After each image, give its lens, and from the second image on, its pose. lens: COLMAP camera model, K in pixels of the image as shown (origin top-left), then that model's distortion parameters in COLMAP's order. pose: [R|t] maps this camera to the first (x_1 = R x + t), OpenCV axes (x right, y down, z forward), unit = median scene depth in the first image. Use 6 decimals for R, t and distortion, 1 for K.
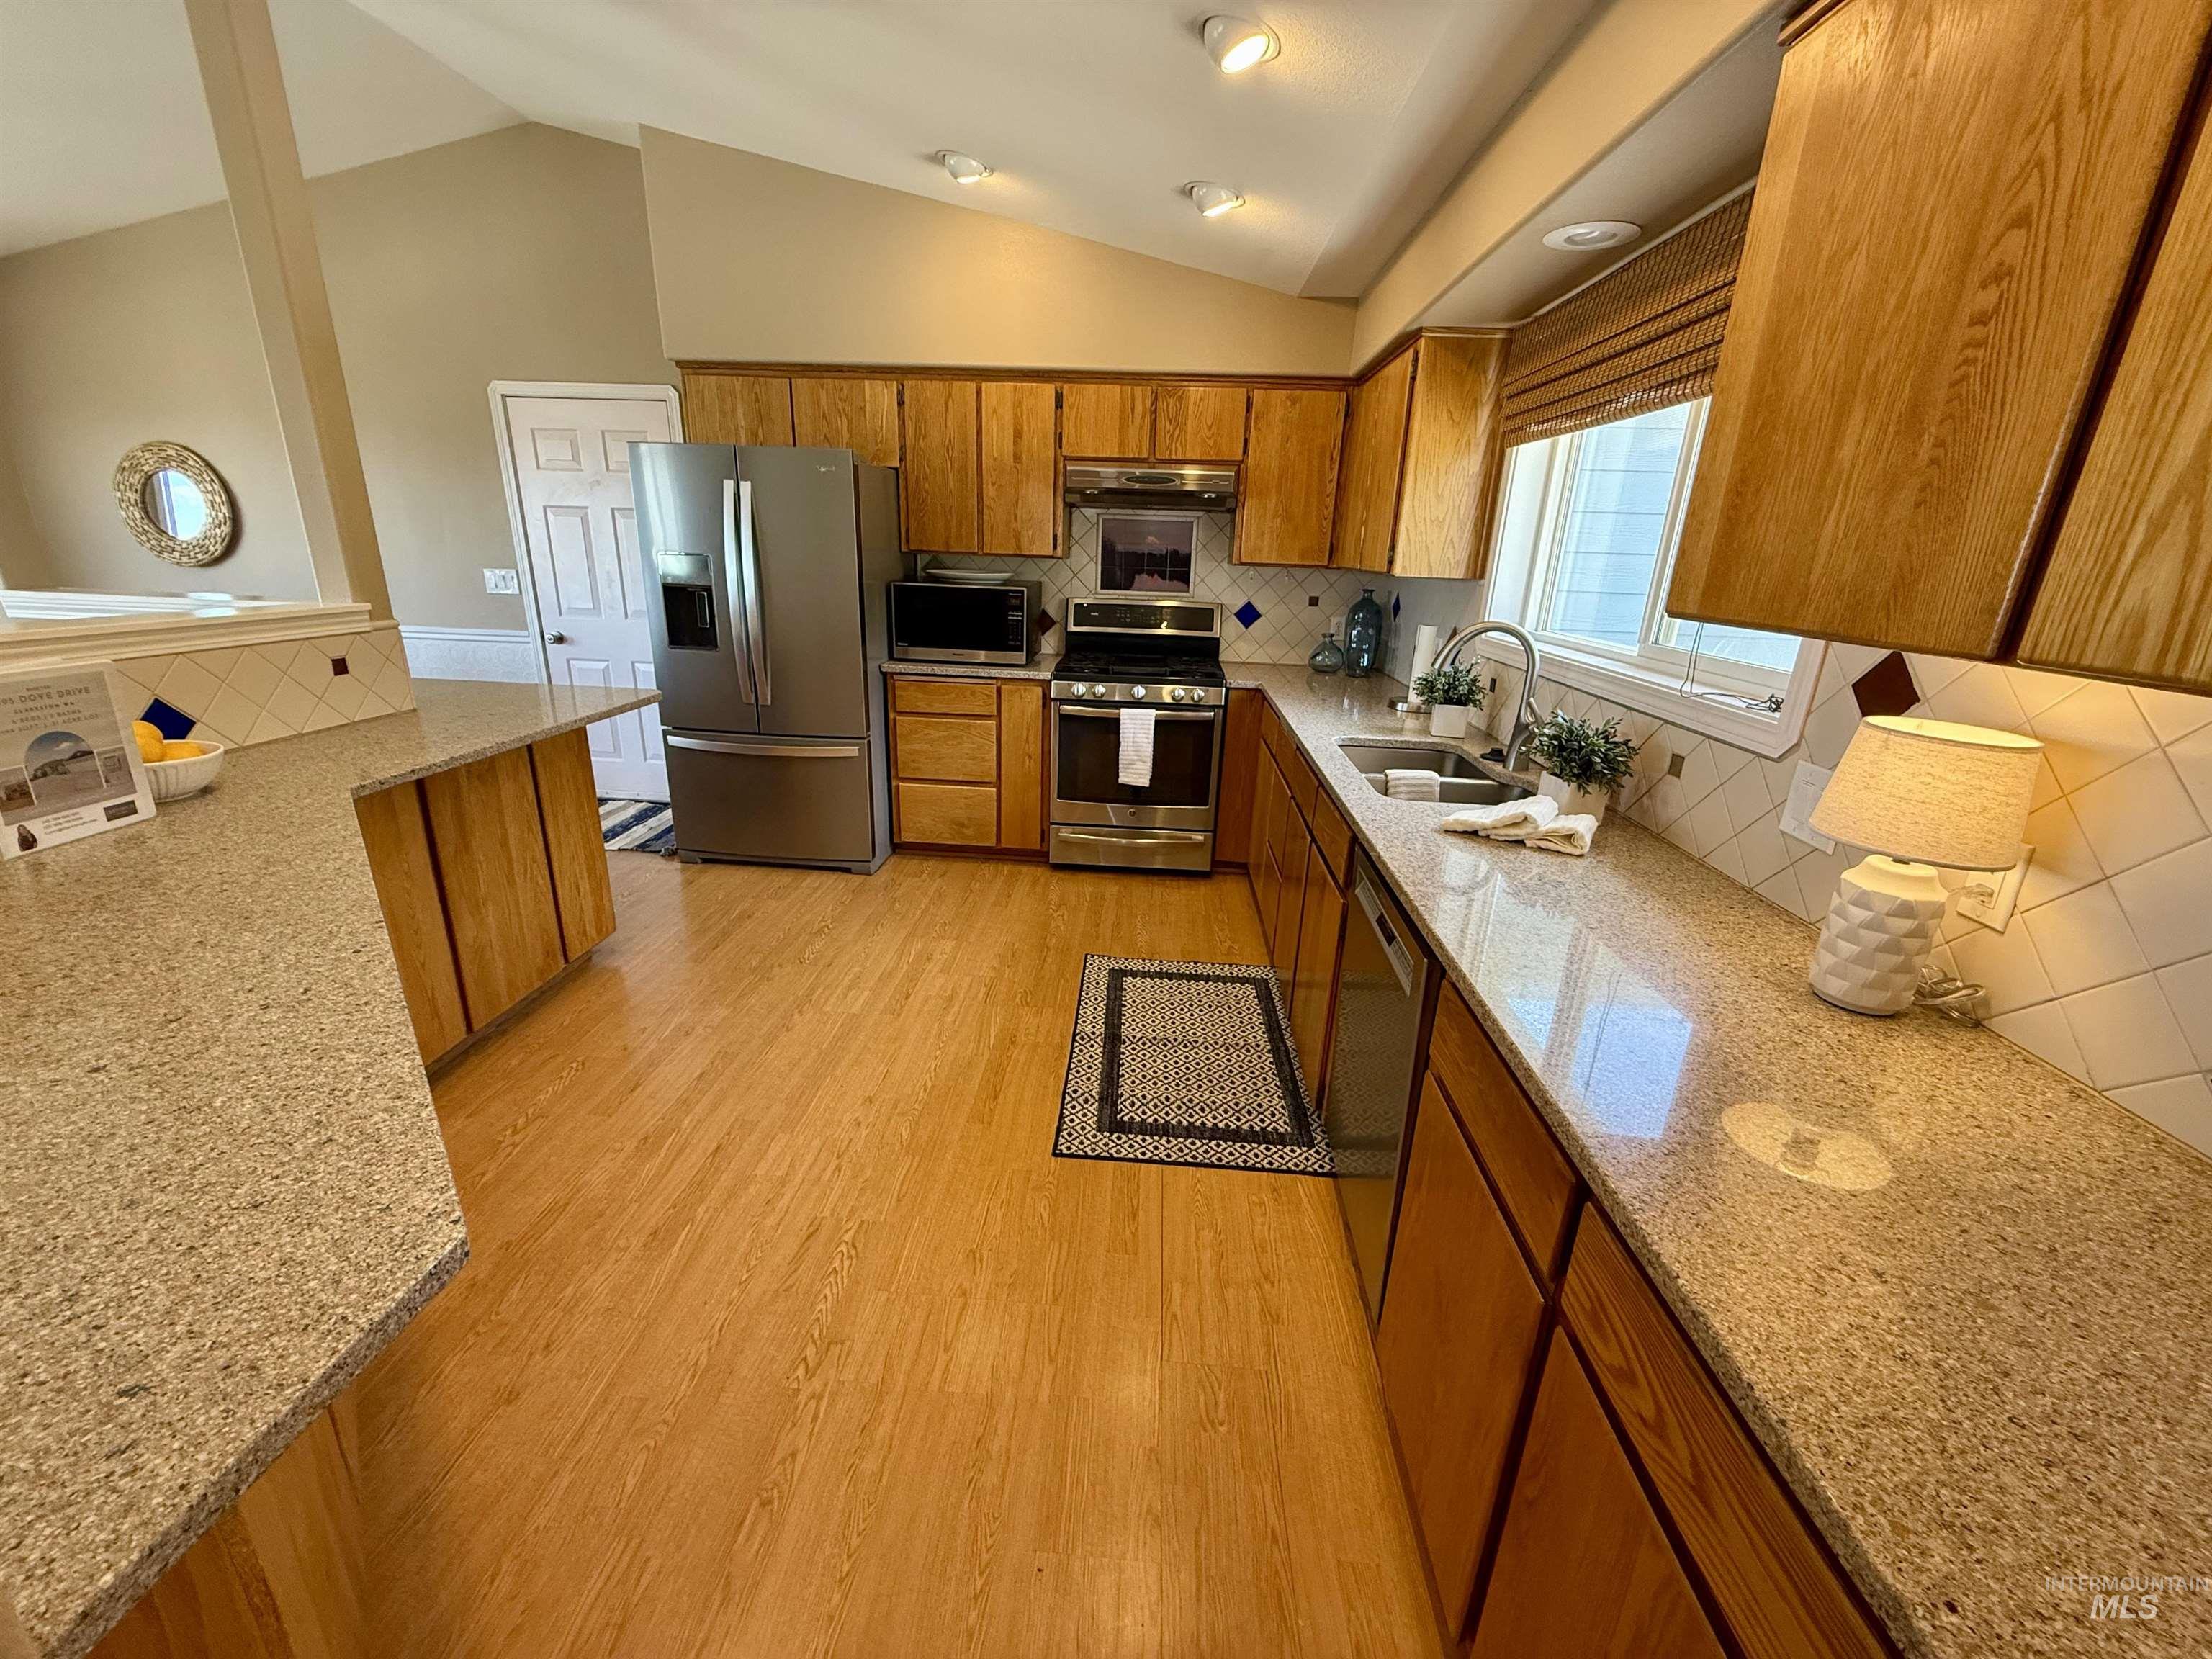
lens RADIAL K [[878.7, 0, 1097.3], [0, 878.7, 831.5], [0, 0, 1]] dist [-0.000201, -0.000123]
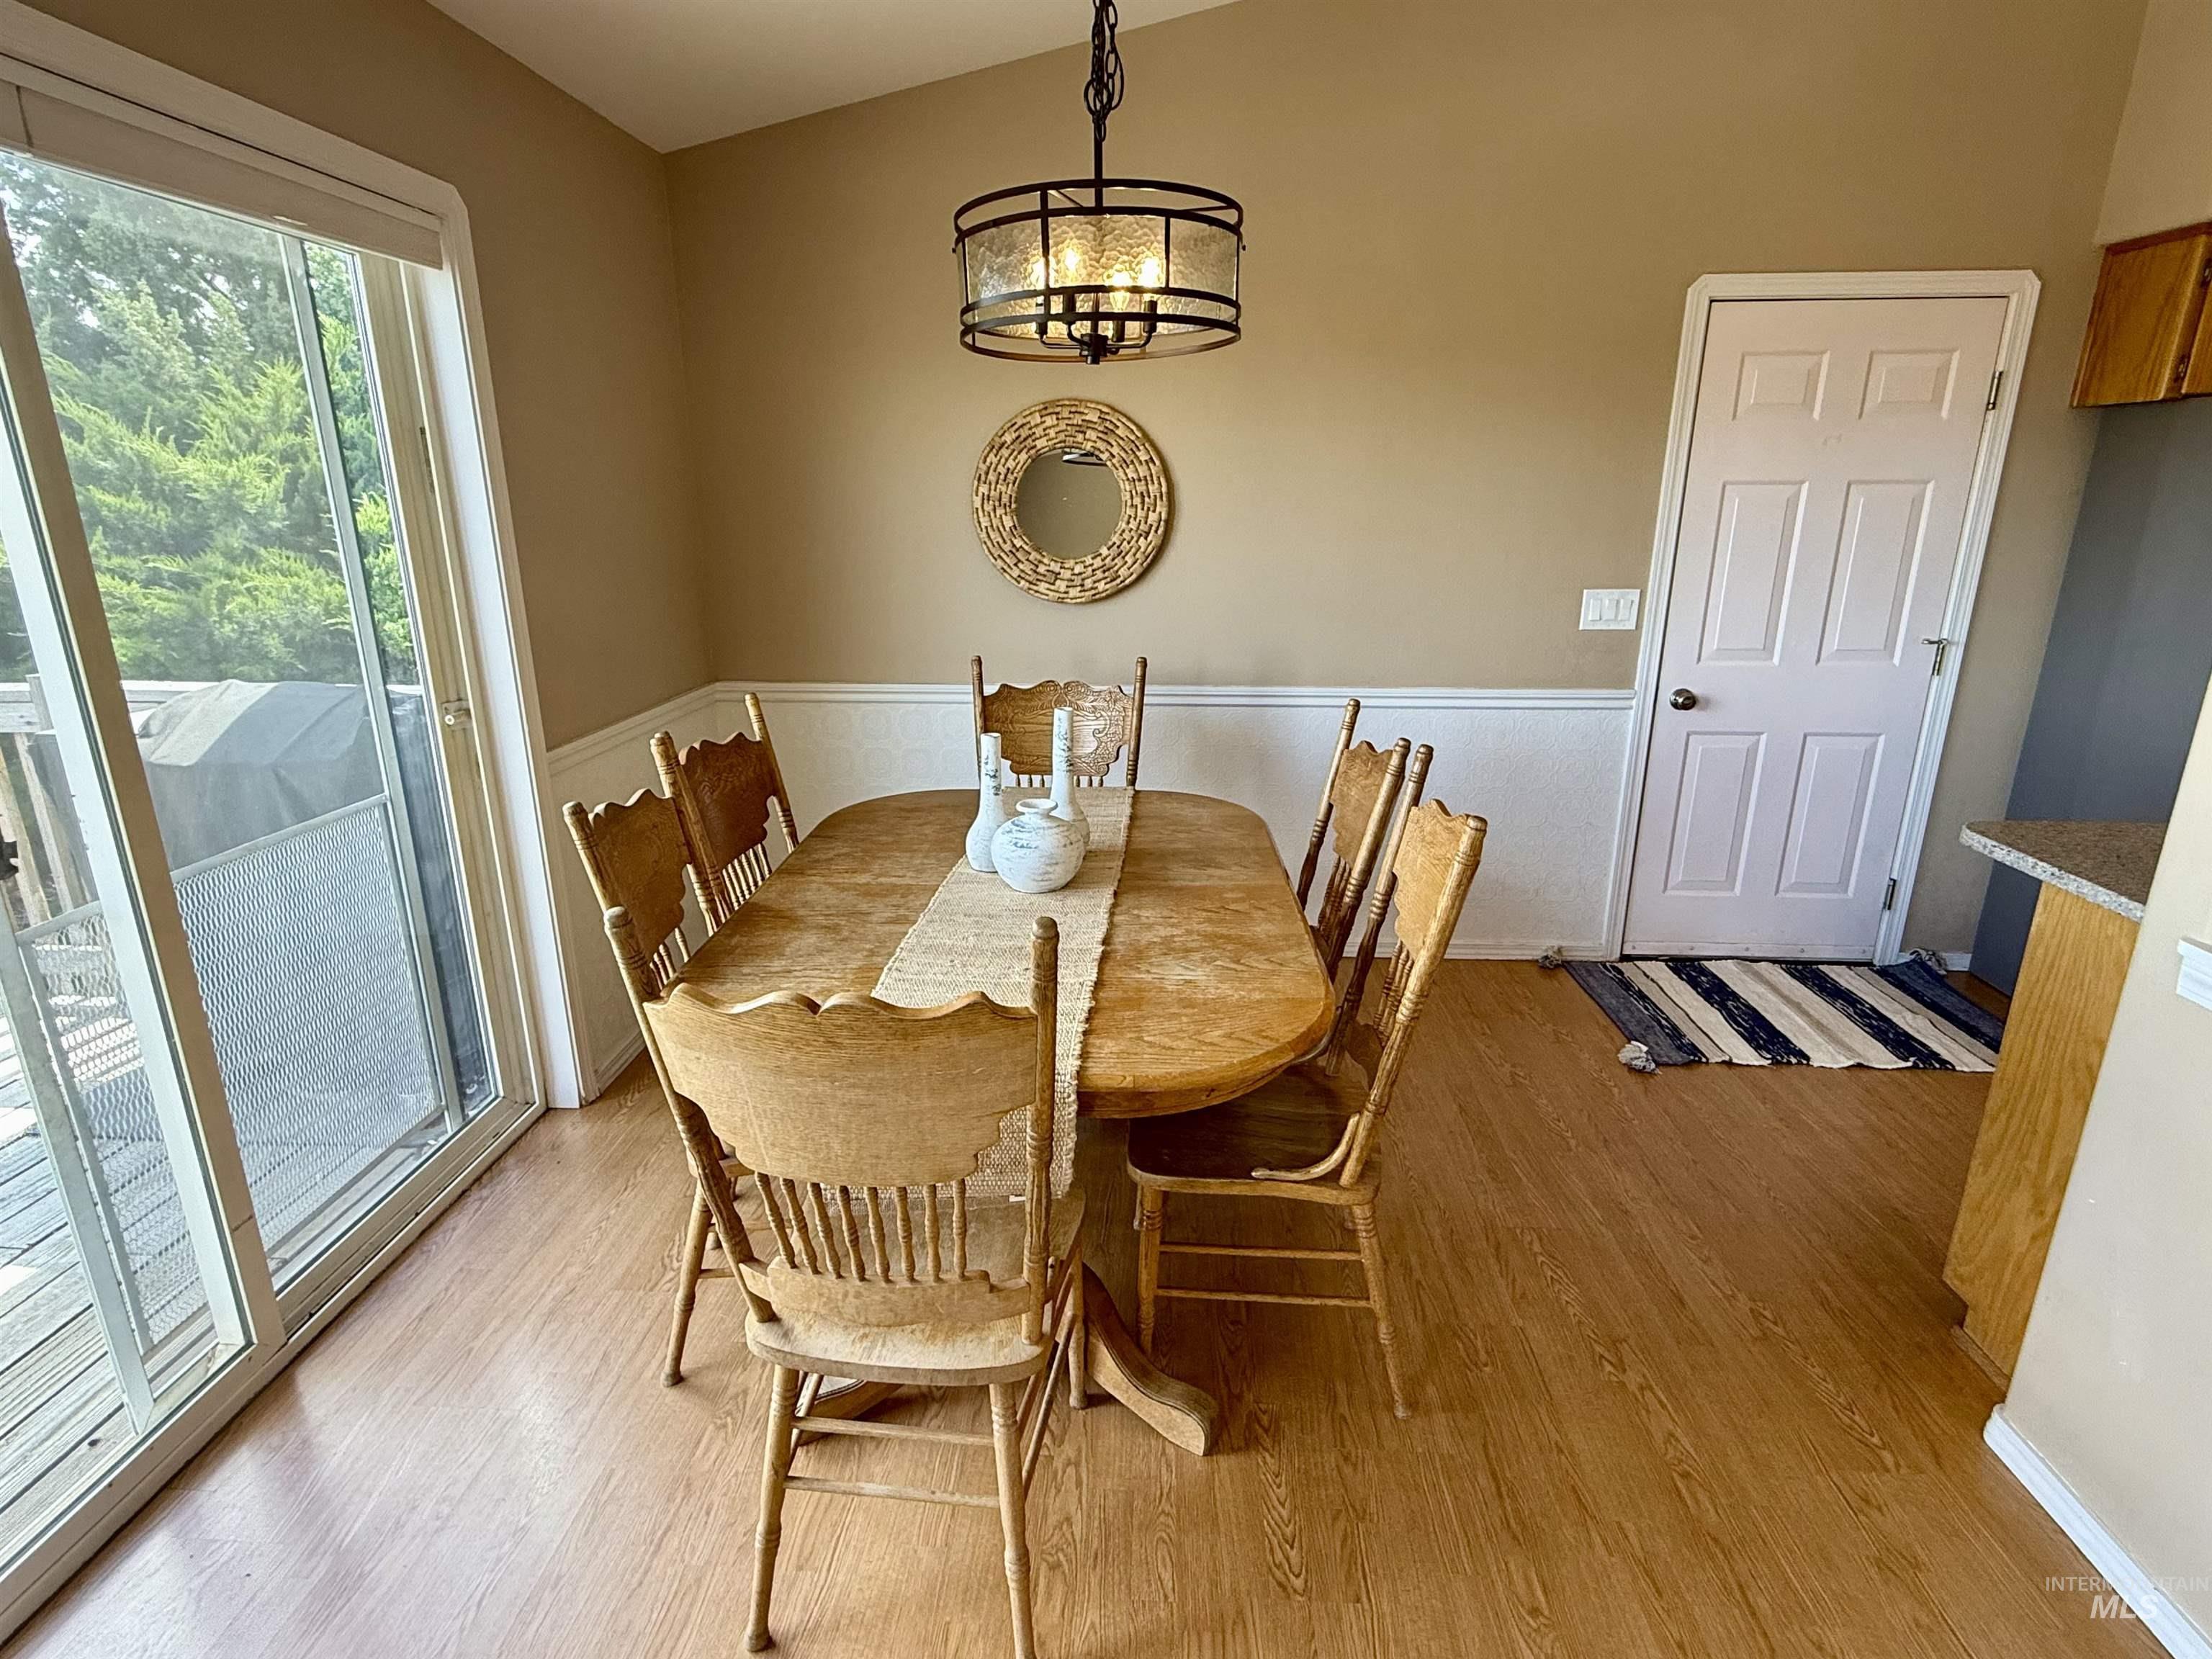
lens RADIAL K [[1150.0, 0, 1106.3], [0, 1150.0, 834.4], [0, 0, 1]] dist [0.008689, 0.000377]
pose [[0.999219, -0.038173, 0.010255, -1.052343], [0.038488, 0.998727, -0.032598, -0.121792], [-0.008997, 0.032967, 0.999416, 0.229267]]
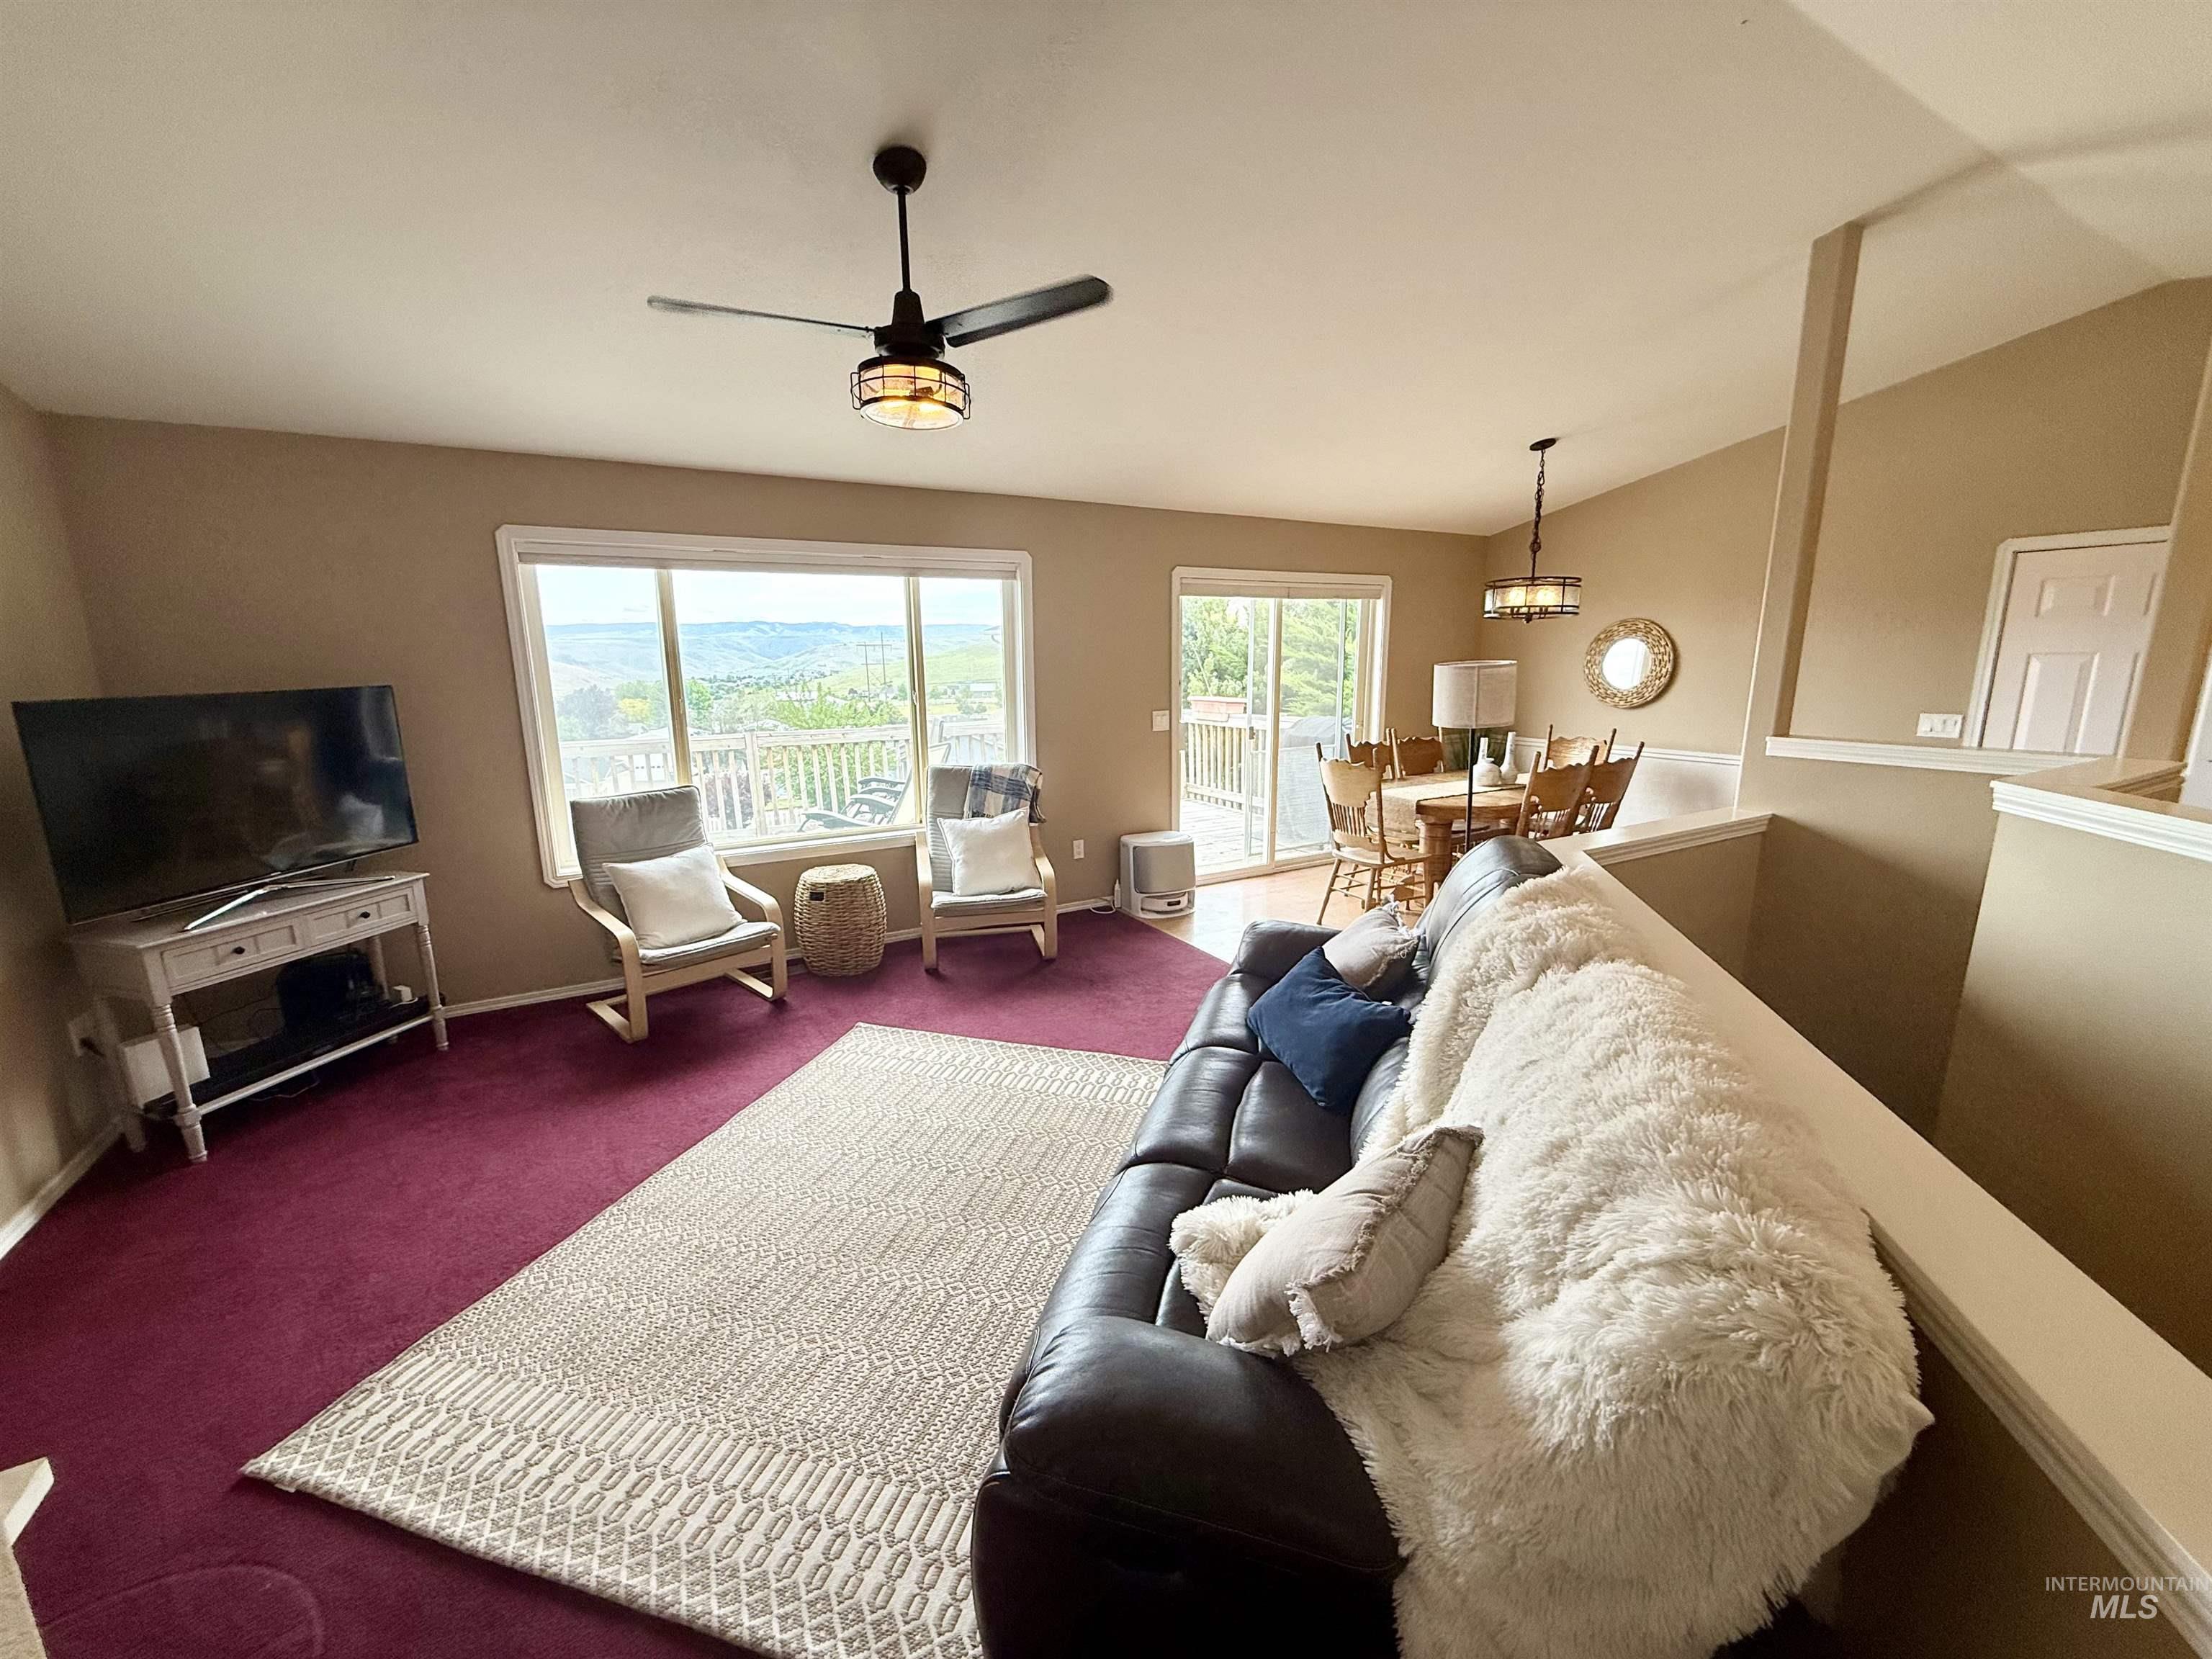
lens RADIAL K [[878.7, 0, 1097.3], [0, 878.7, 831.5], [0, 0, 1]] dist [-0.000201, -0.000123]
pose [[0.570401, 0.123514, -0.812026, -0.394758], [-0.231617, 0.972695, -0.014745, 0.084326], [0.788033, 0.196489, 0.583435, -0.369915]]
